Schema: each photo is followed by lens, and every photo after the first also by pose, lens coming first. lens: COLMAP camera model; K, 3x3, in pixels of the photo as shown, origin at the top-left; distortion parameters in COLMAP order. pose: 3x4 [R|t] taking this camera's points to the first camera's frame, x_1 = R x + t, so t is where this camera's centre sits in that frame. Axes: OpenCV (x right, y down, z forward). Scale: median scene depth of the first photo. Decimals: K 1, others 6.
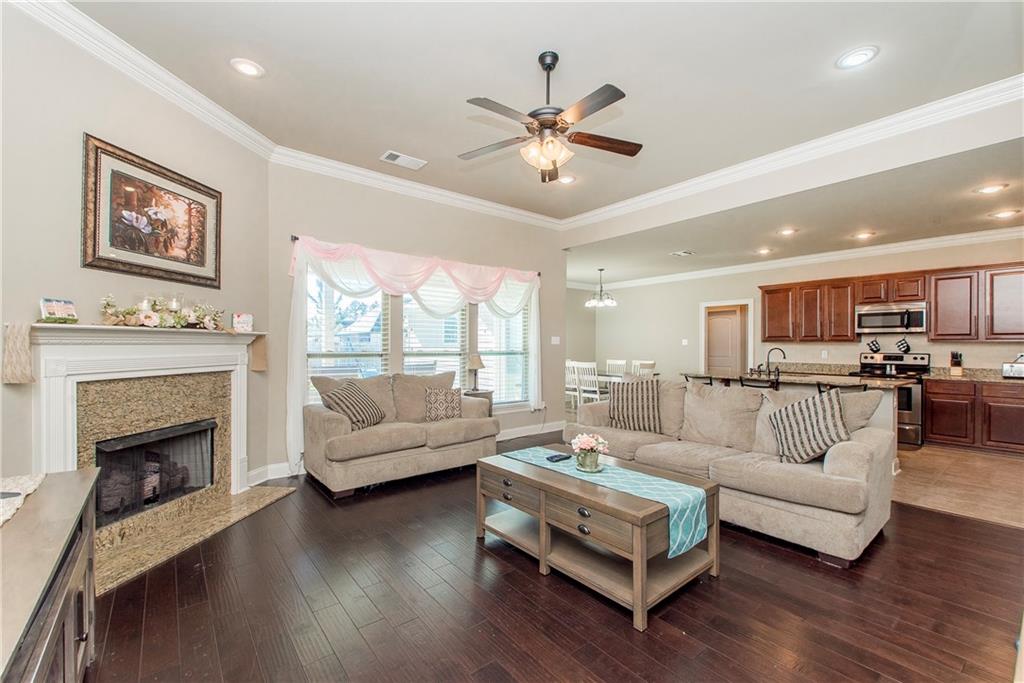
lens RADIAL K [[436.7, 0, 512.0], [0, 436.7, 341.5], [0, 0, 1]] dist [0.000225, -0.000023]
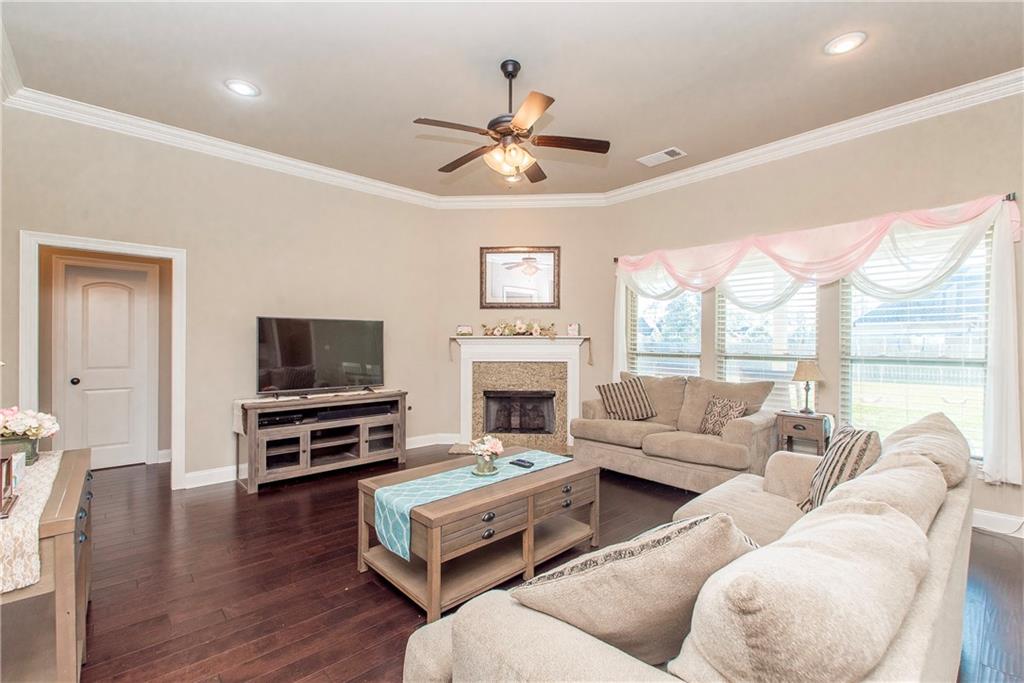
lens RADIAL K [[436.7, 0, 512.0], [0, 436.7, 341.5], [0, 0, 1]] dist [0.000225, -0.000023]
pose [[0.067412, -0.001530, -0.997724, 0.942642], [0.006639, 0.999977, -0.001084, -0.004478], [0.997703, -0.006550, 0.067421, 0.796763]]
